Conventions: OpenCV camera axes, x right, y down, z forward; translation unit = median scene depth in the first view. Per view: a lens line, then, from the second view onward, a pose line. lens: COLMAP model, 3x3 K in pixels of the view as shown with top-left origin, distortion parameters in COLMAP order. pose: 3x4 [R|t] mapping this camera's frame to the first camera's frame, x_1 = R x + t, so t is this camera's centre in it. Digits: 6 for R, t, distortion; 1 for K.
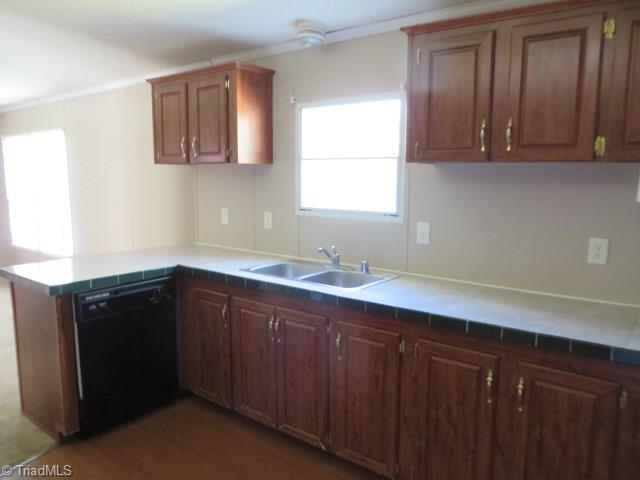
lens RADIAL K [[477.2, 0, 317.9], [0, 477.2, 240.3], [0, 0, 1]] dist [-0.009522, -0.005970]
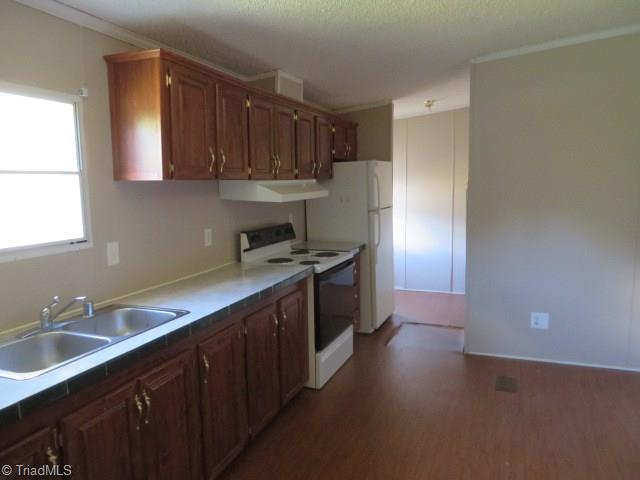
lens RADIAL K [[477.2, 0, 318.2], [0, 477.2, 238.3], [0, 0, 1]] dist [-0.009522, -0.005970]
pose [[-0.290008, -0.113242, 0.950301, -0.789051], [0.146206, 0.976076, 0.160932, -0.136743], [-0.945790, 0.185611, -0.266513, 0.861353]]
